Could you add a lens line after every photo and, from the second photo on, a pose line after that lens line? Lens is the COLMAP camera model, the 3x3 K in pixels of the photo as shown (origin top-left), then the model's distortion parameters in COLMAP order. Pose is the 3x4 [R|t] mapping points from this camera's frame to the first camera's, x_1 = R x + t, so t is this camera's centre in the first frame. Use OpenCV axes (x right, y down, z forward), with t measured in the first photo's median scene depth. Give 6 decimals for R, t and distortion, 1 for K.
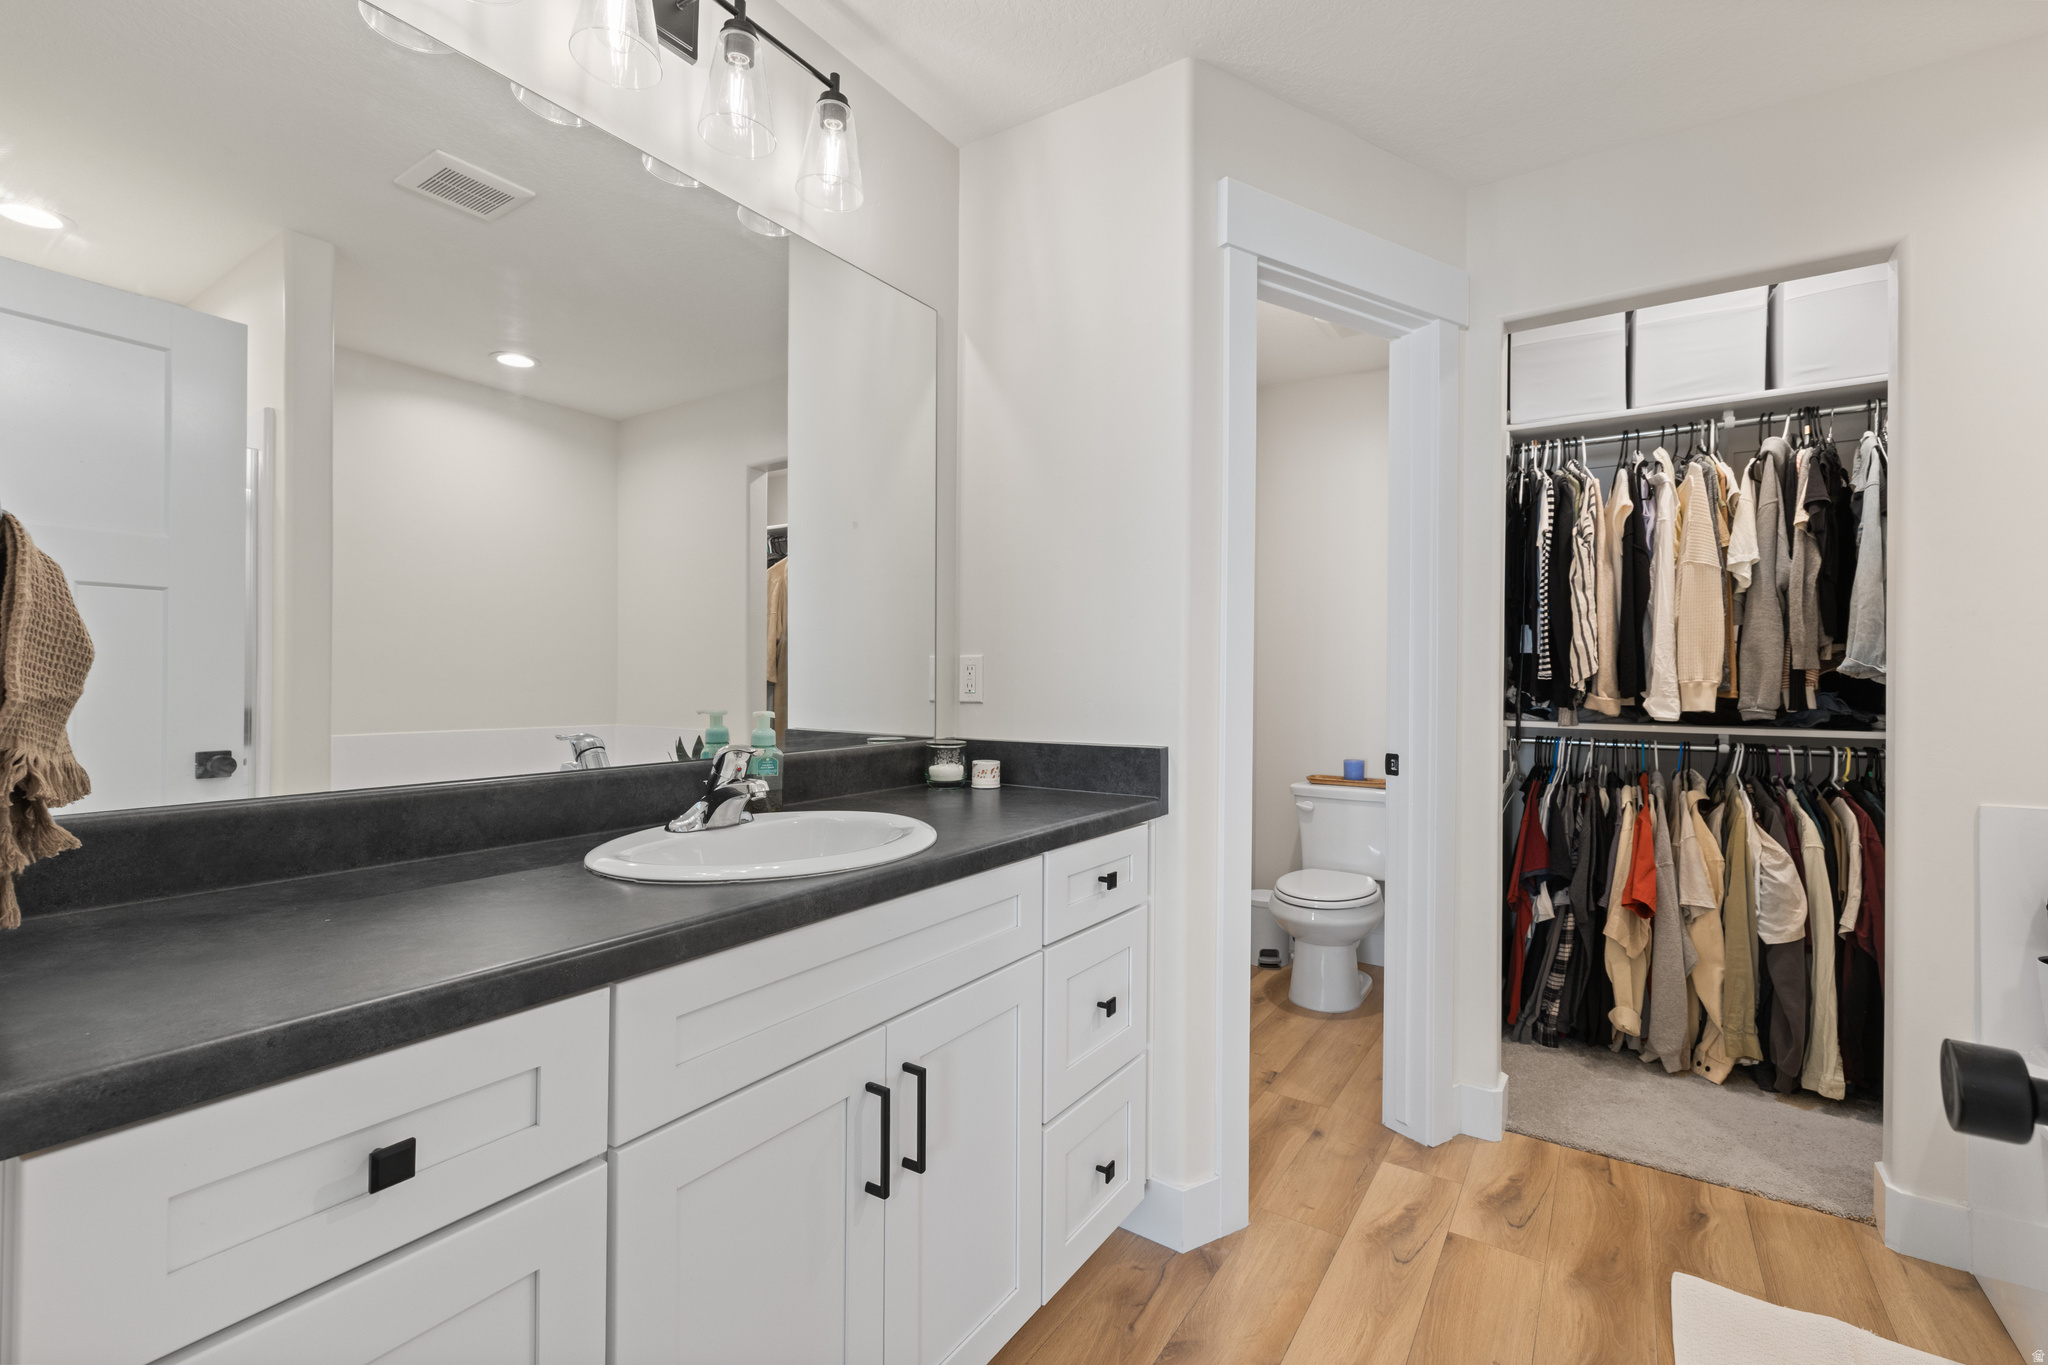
lens RADIAL K [[884.7, 0, 1024.0], [0, 884.7, 682.5], [0, 0, 1]] dist [-0.001419, -0.000620]
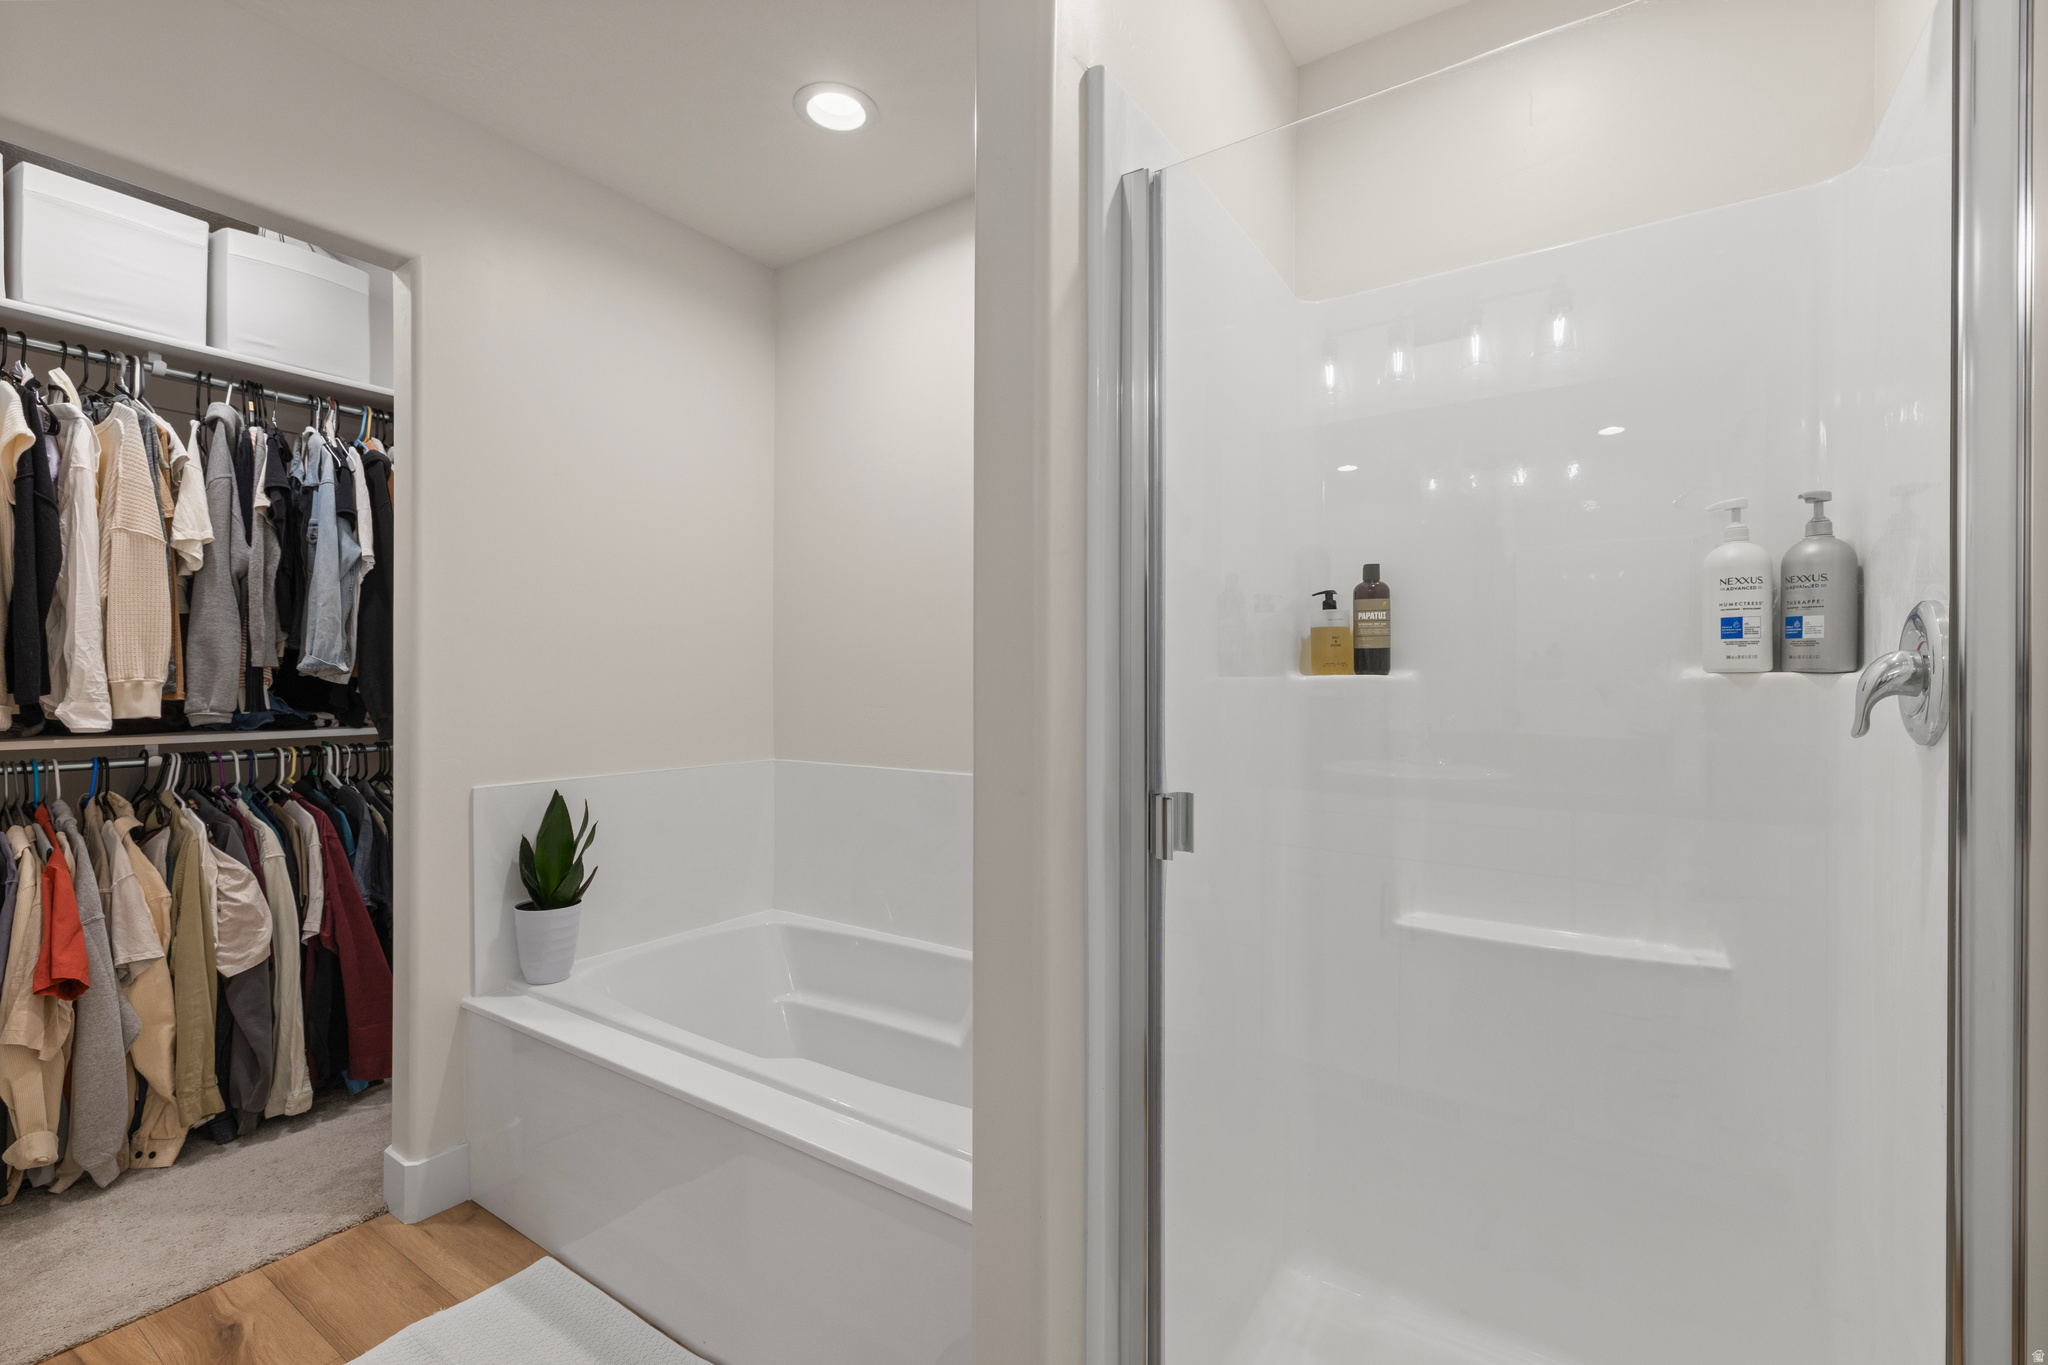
lens RADIAL K [[884.7, 0, 1024.0], [0, 884.7, 682.5], [0, 0, 1]] dist [-0.001419, -0.000620]
pose [[-0.015289, -0.010267, 0.999830, -0.049994], [0.002583, 0.999944, 0.010308, -0.005570], [-0.999880, 0.002740, -0.015261, 0.211982]]
